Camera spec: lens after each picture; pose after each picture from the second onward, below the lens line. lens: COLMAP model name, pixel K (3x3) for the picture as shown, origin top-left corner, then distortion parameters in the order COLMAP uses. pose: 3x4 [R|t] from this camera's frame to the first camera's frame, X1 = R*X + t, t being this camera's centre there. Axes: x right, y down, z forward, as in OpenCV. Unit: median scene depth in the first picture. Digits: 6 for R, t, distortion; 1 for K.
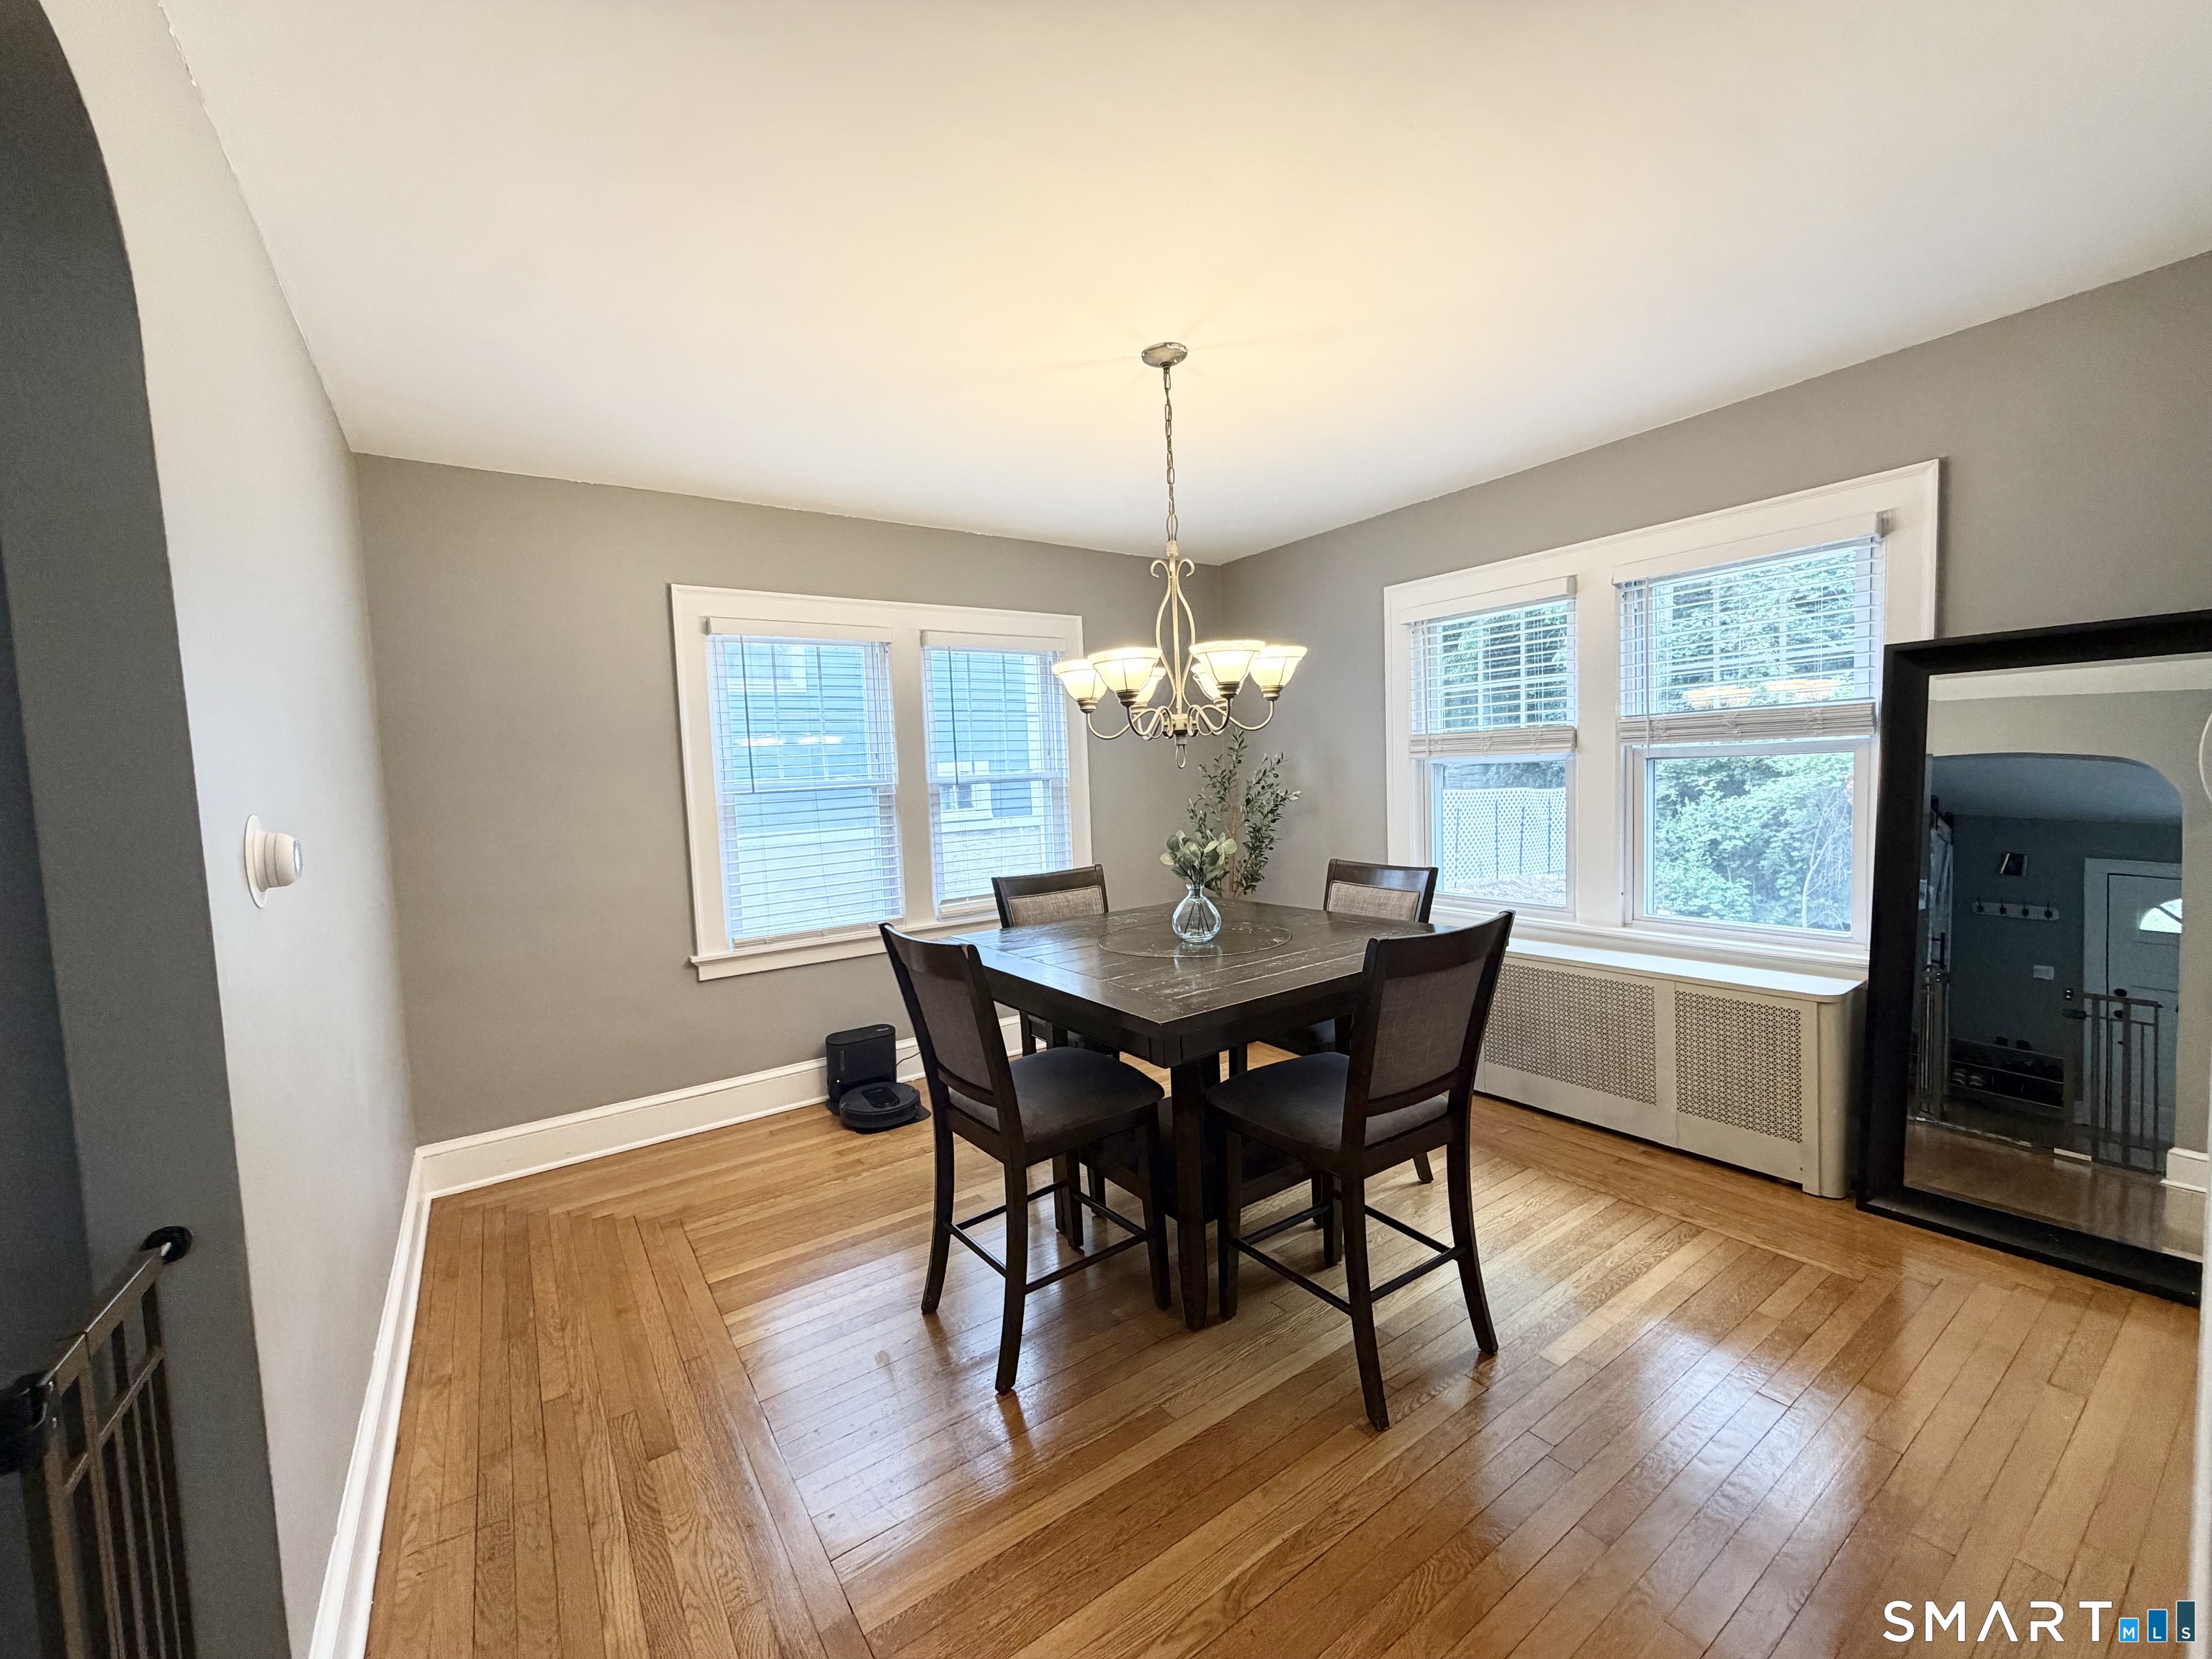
lens RADIAL K [[892.5, 0, 1107.3], [0, 892.5, 834.5], [0, 0, 1]] dist [0.001118, 0.000084]
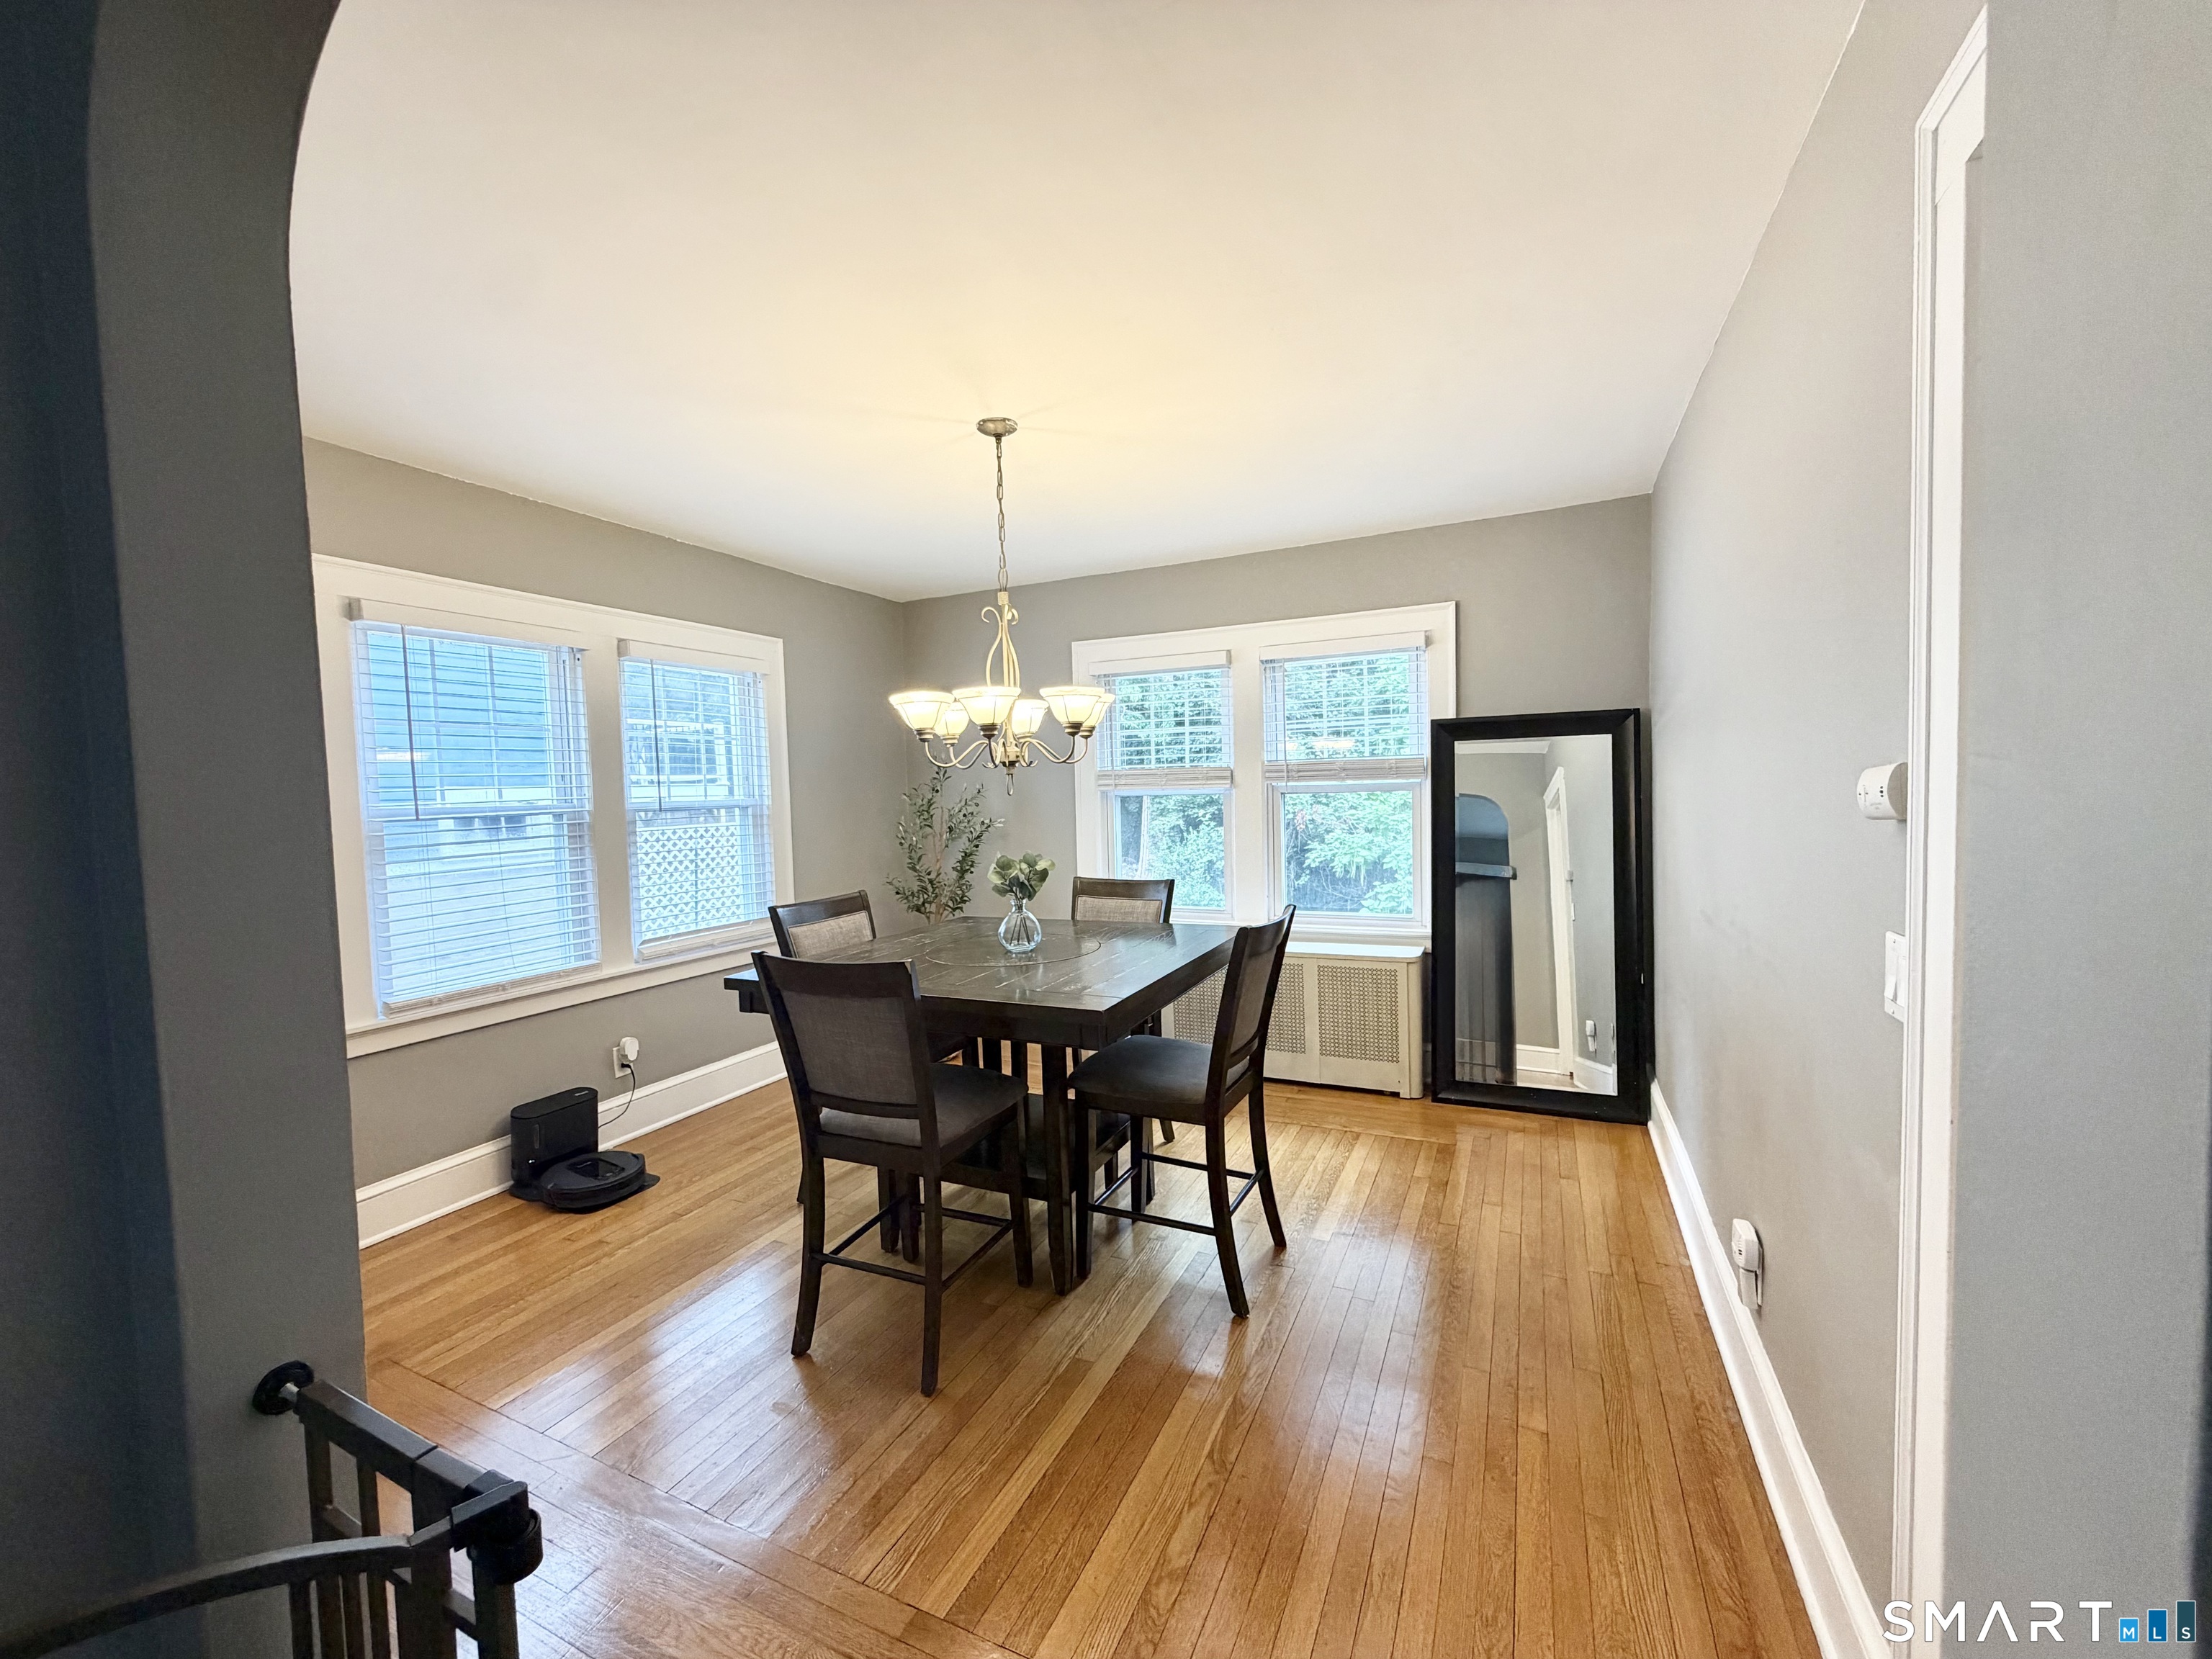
lens RADIAL K [[892.5, 0, 1107.3], [0, 892.5, 834.5], [0, 0, 1]] dist [0.001118, 0.000084]
pose [[0.866561, -0.008561, 0.498998, -0.336315], [0.026496, 0.999232, -0.028871, 0.009002], [-0.498367, 0.038240, 0.866122, -0.017866]]
